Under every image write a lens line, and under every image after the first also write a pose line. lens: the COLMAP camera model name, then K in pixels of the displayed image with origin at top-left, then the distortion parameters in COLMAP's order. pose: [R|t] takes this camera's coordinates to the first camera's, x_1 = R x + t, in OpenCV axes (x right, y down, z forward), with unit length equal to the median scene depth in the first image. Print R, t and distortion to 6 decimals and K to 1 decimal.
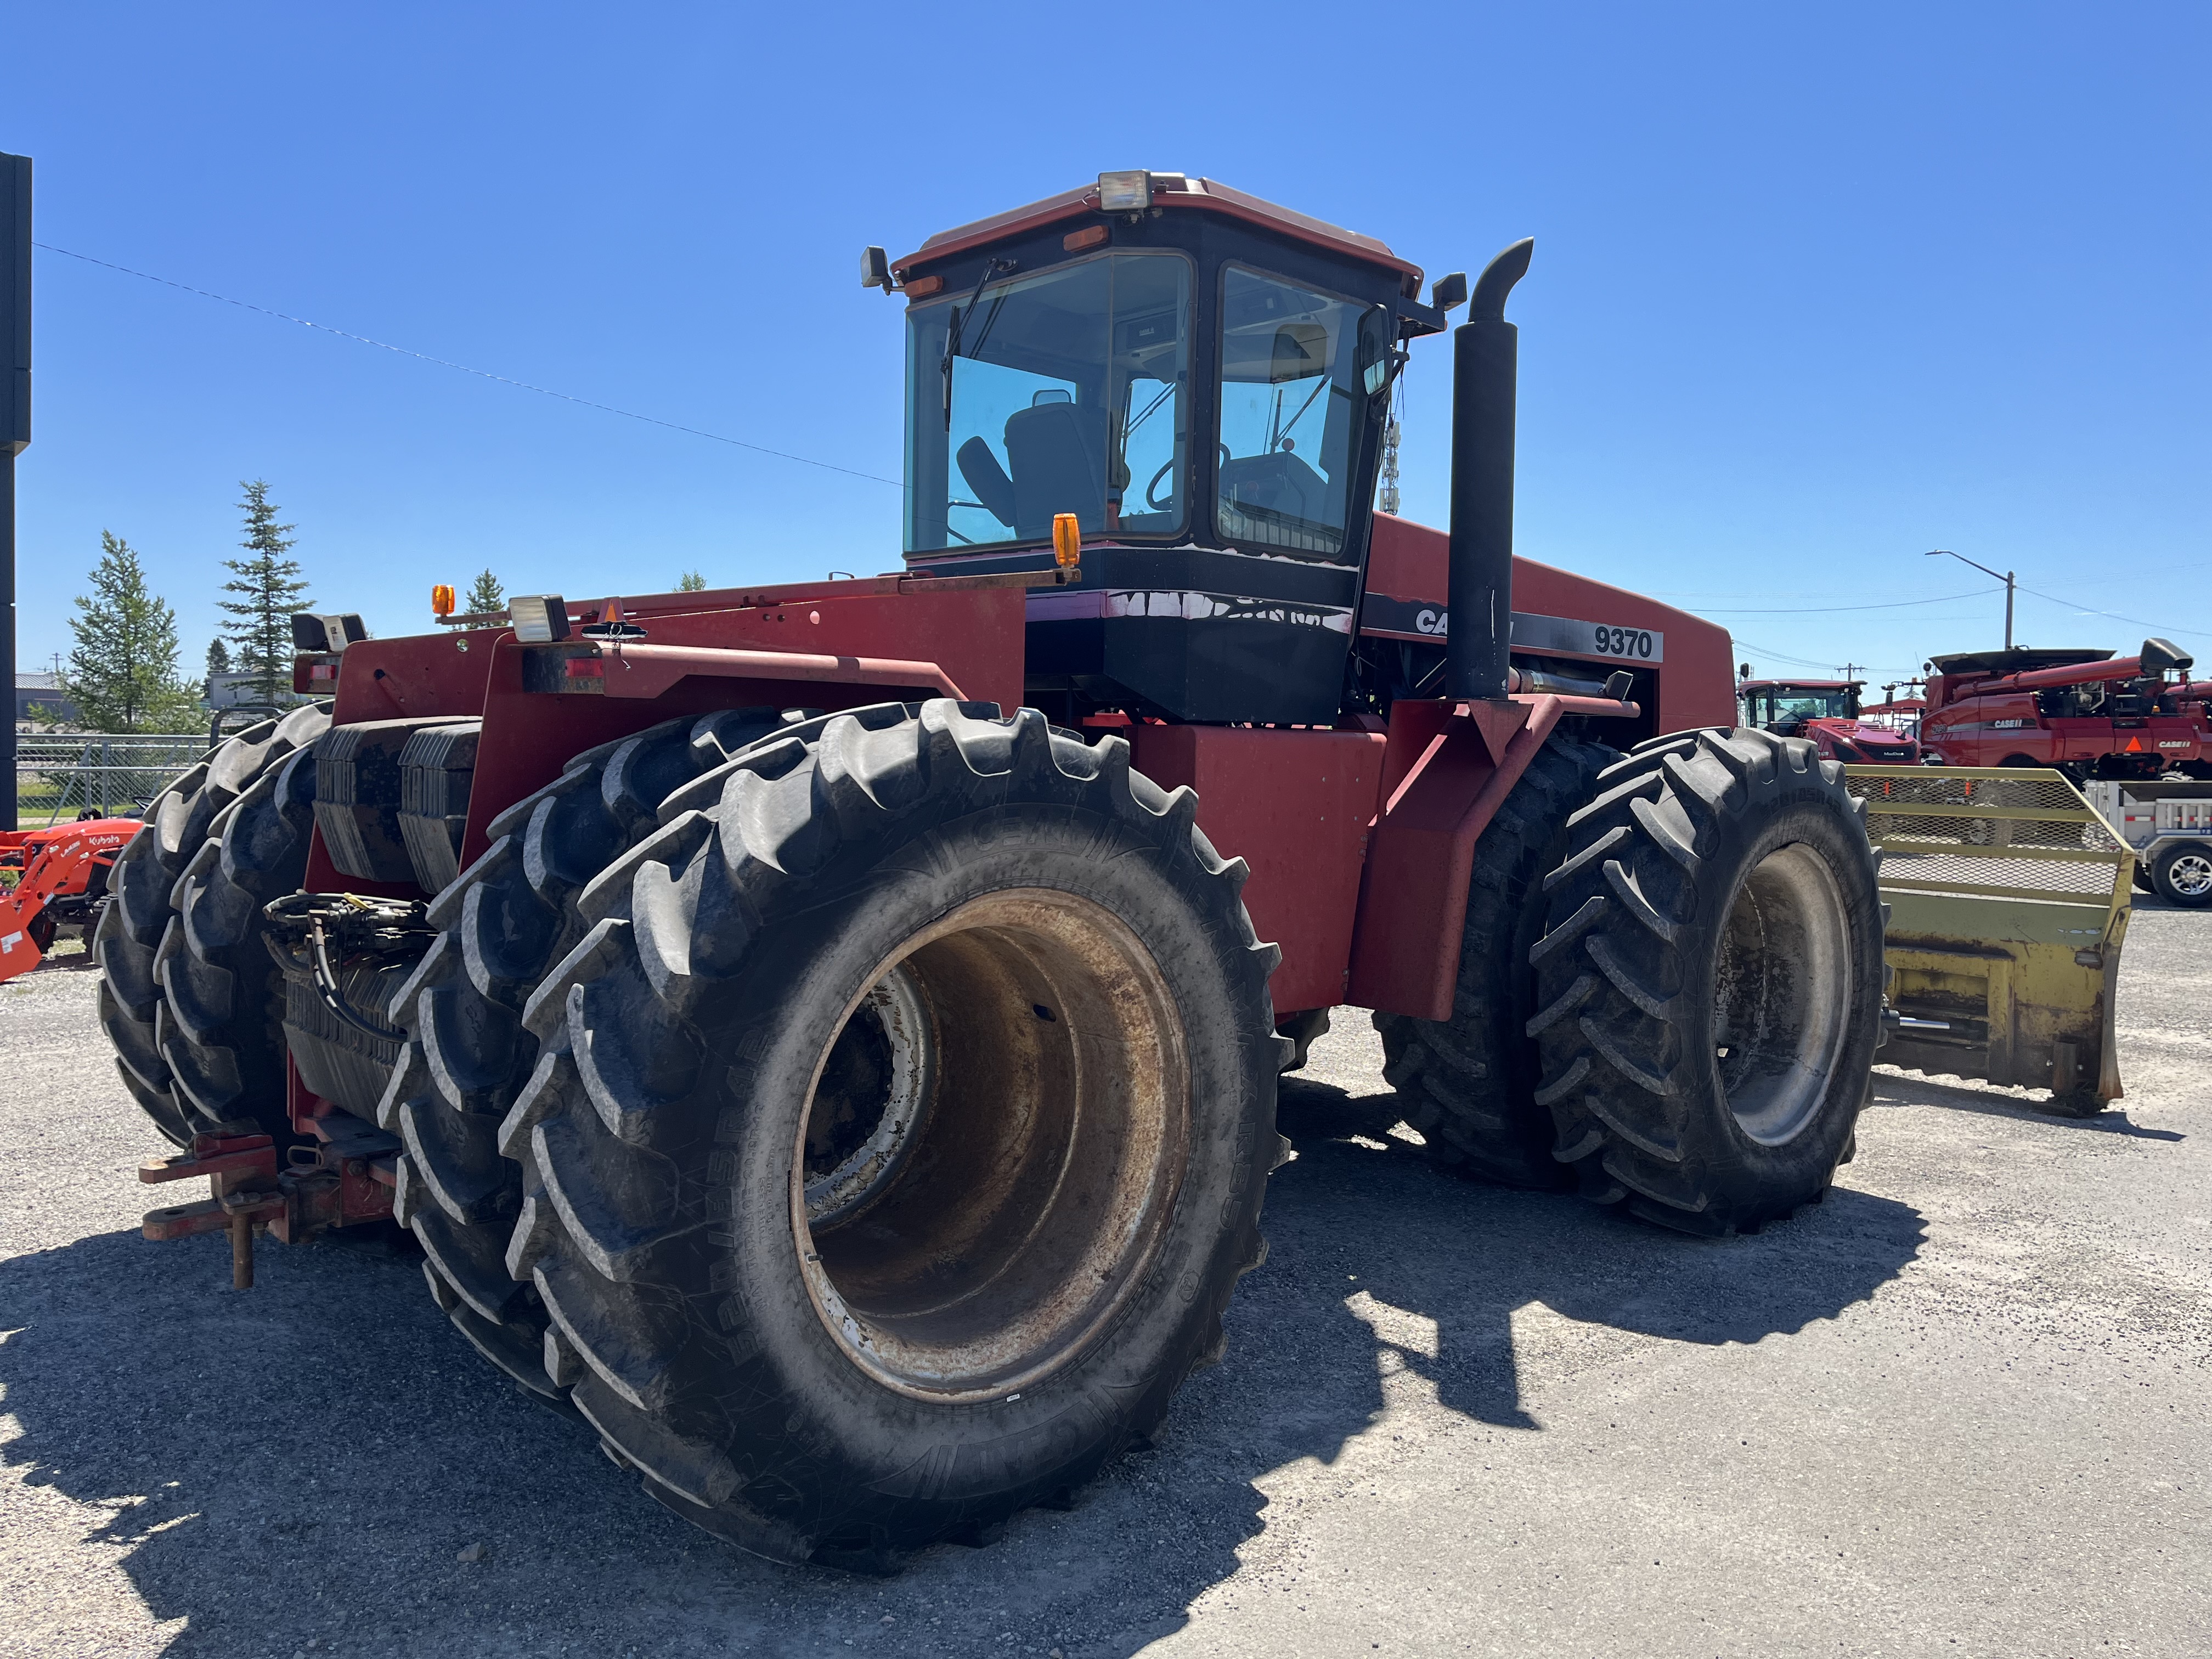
lens RADIAL K [[1658.8, 0, 1106.0], [0, 1658.8, 829.5], [0, 0, 1]] dist [-0.001213, -0.001194]
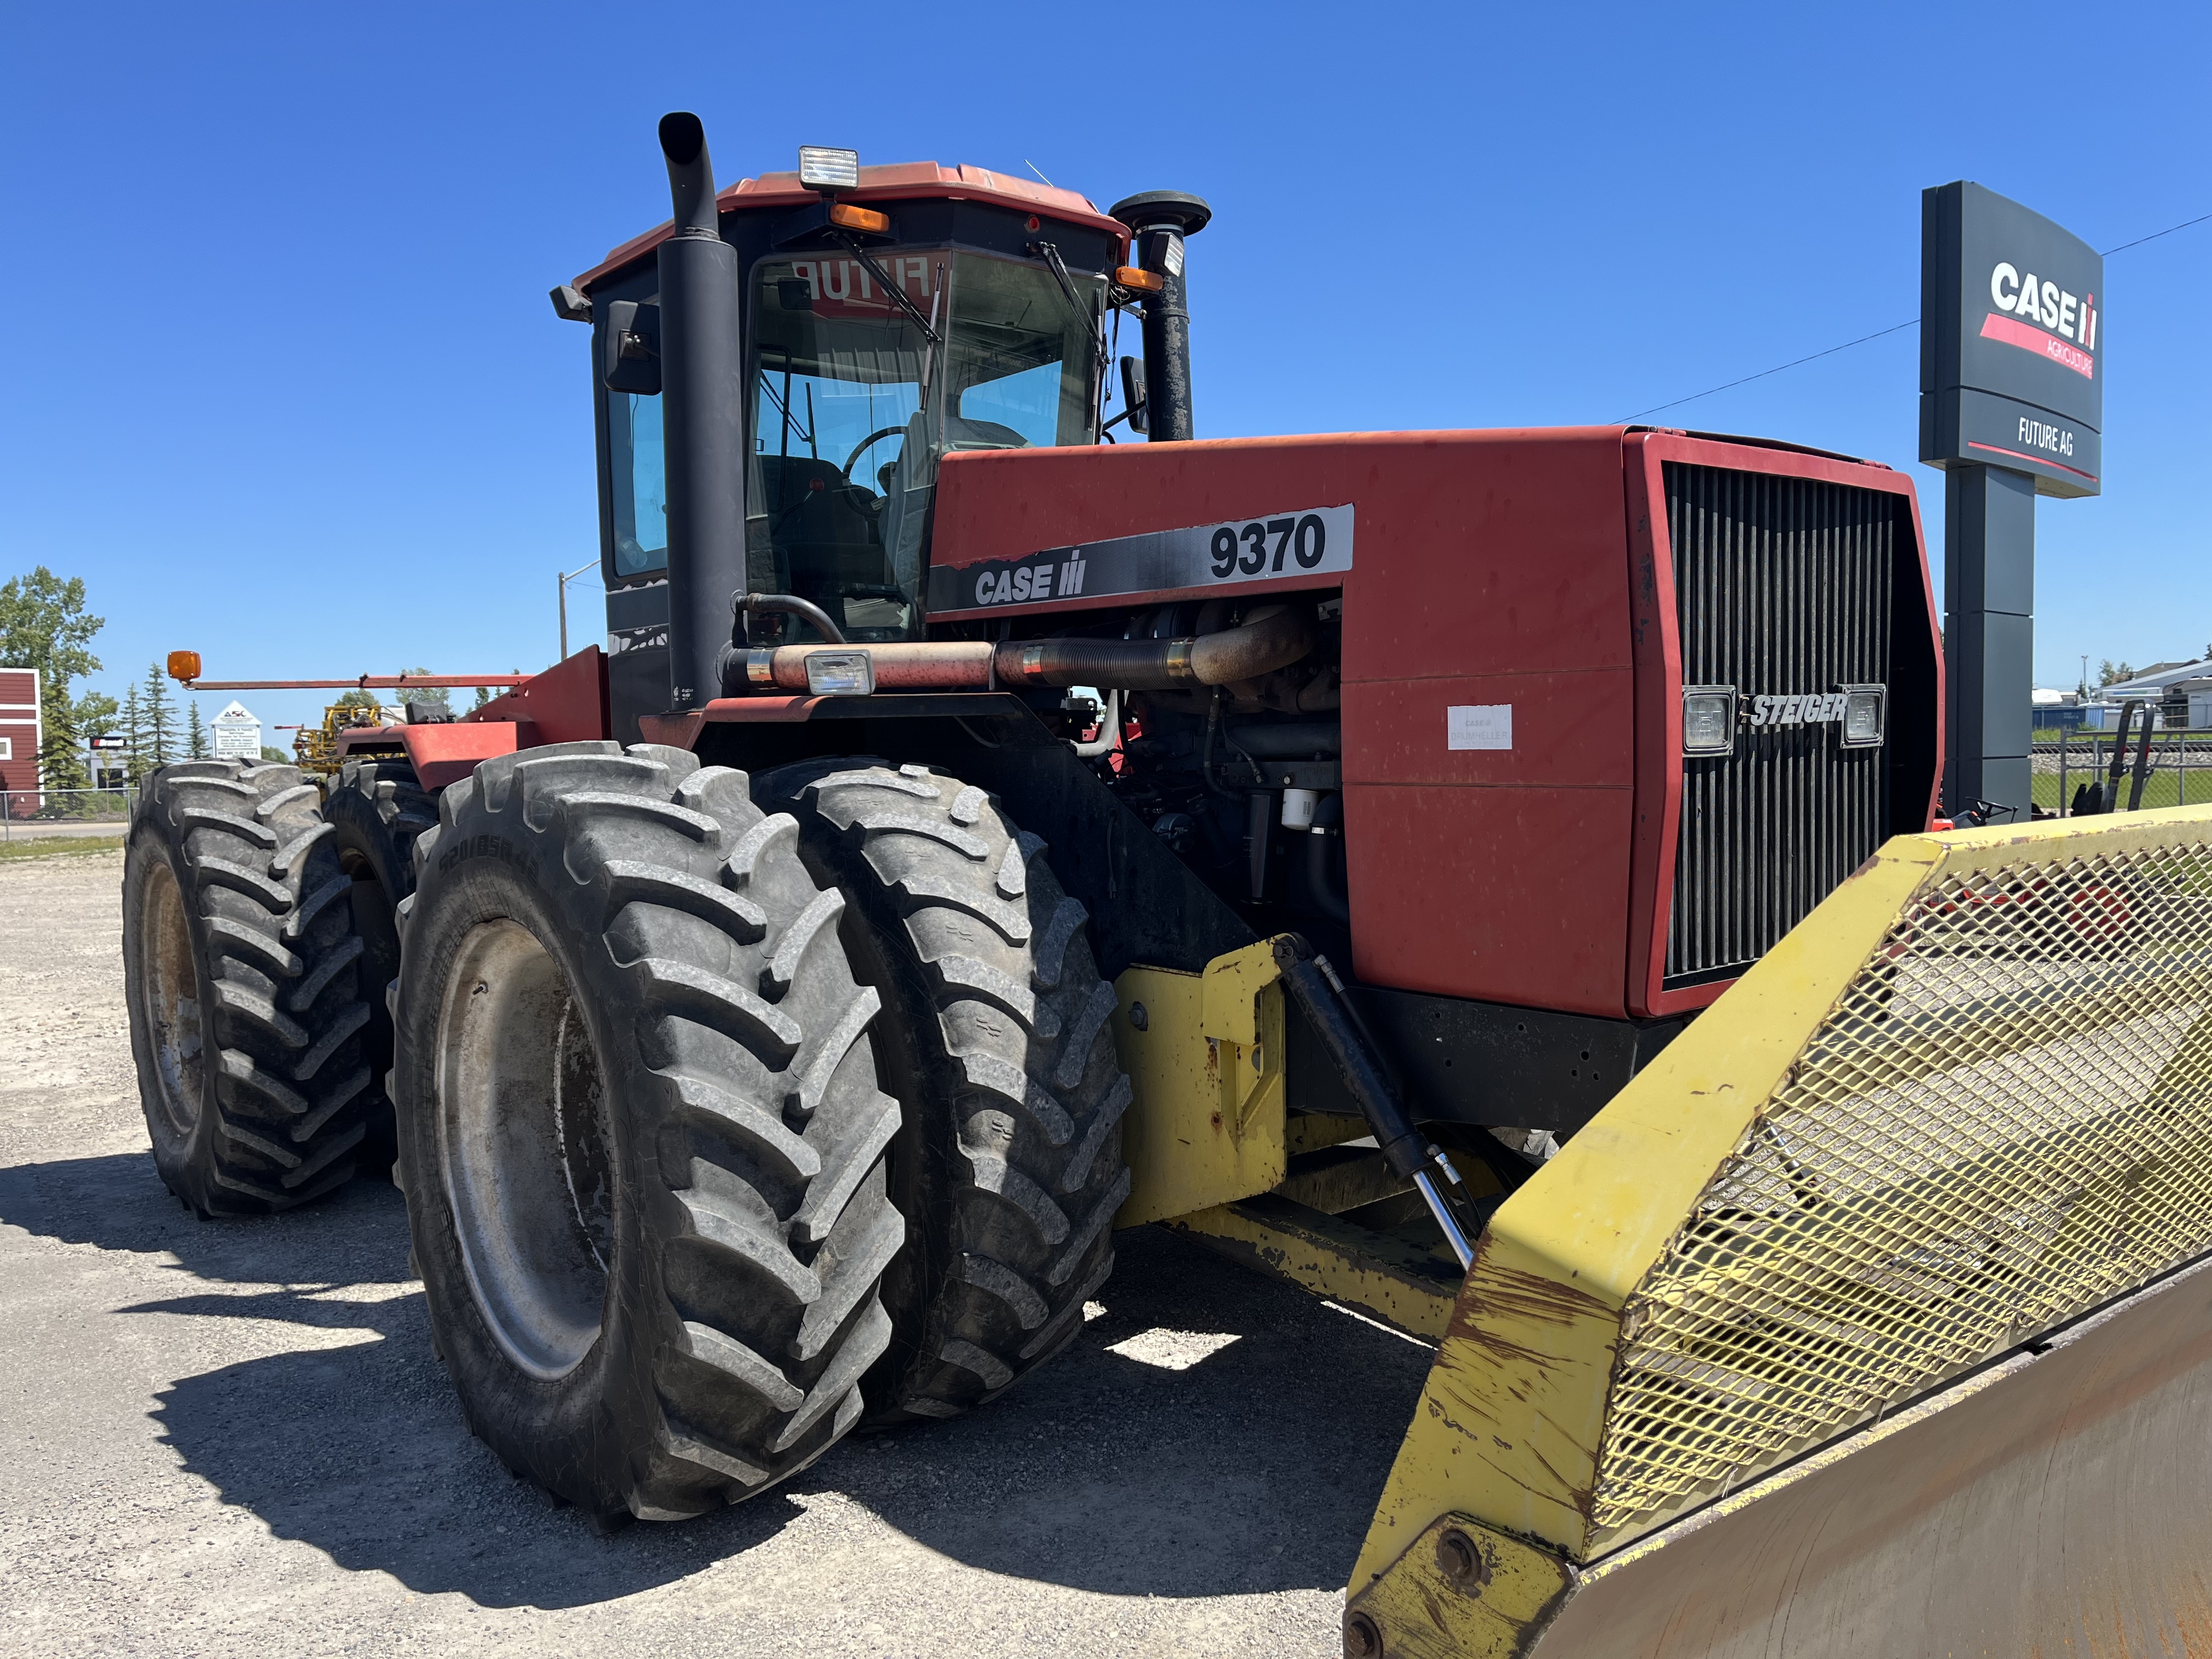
lens RADIAL K [[1717.3, 0, 1106.0], [0, 1717.3, 829.5], [0, 0, 1]] dist [-0.004825, -0.004450]
pose [[-0.038325, 0.027678, -0.998882, 1.137664], [-0.035280, 0.998956, 0.029033, -0.055735], [0.998642, 0.036353, -0.037308, 1.326394]]
